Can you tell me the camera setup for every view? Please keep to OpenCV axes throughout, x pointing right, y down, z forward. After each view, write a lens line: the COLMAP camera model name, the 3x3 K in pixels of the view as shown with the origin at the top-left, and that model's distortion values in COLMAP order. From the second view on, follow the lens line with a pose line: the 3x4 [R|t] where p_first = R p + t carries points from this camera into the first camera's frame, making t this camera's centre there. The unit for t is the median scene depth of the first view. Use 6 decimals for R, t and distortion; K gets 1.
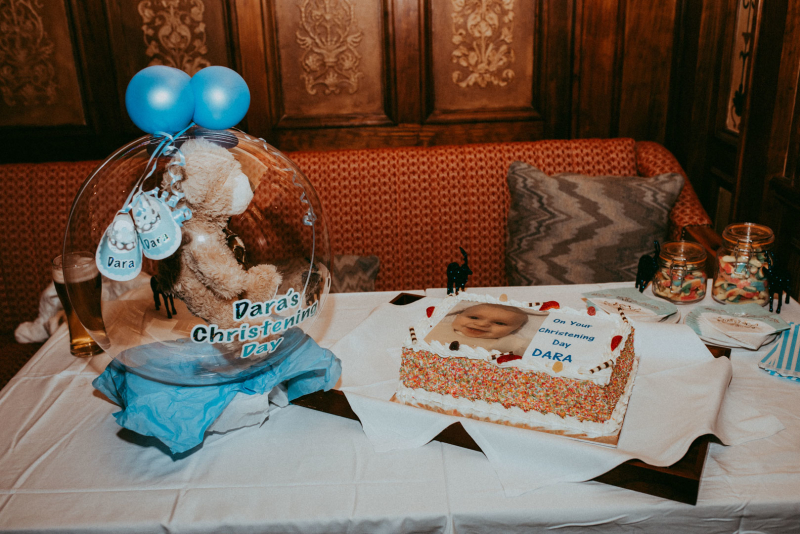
lens RADIAL K [[765.0, 0, 400.0], [0, 765.0, 267.0], [0, 0, 1]] dist [-0.008397, -0.007344]
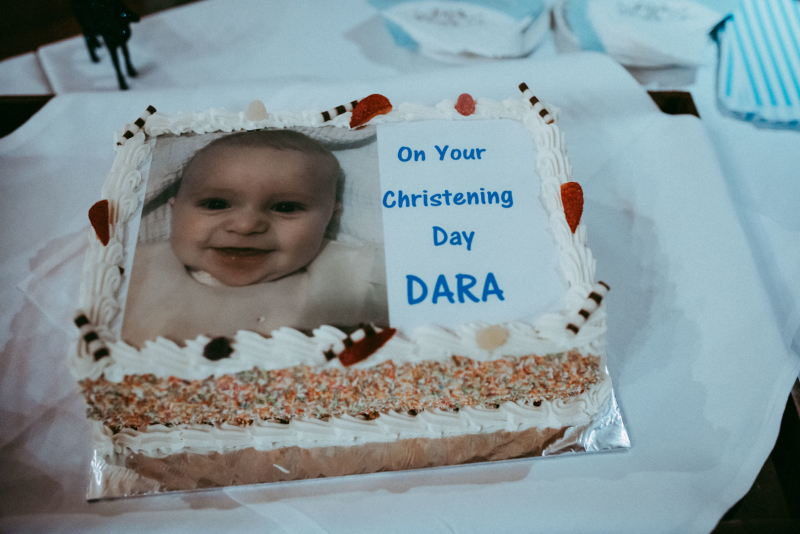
lens RADIAL K [[821.6, 0, 400.0], [0, 821.6, 267.0], [0, 0, 1]] dist [-0.014790, 0.012838]
pose [[0.881382, -0.354259, 0.312515, 0.037356], [0.148527, 0.835803, 0.528558, -0.128147], [-0.448447, -0.419445, 0.789279, 0.640210]]
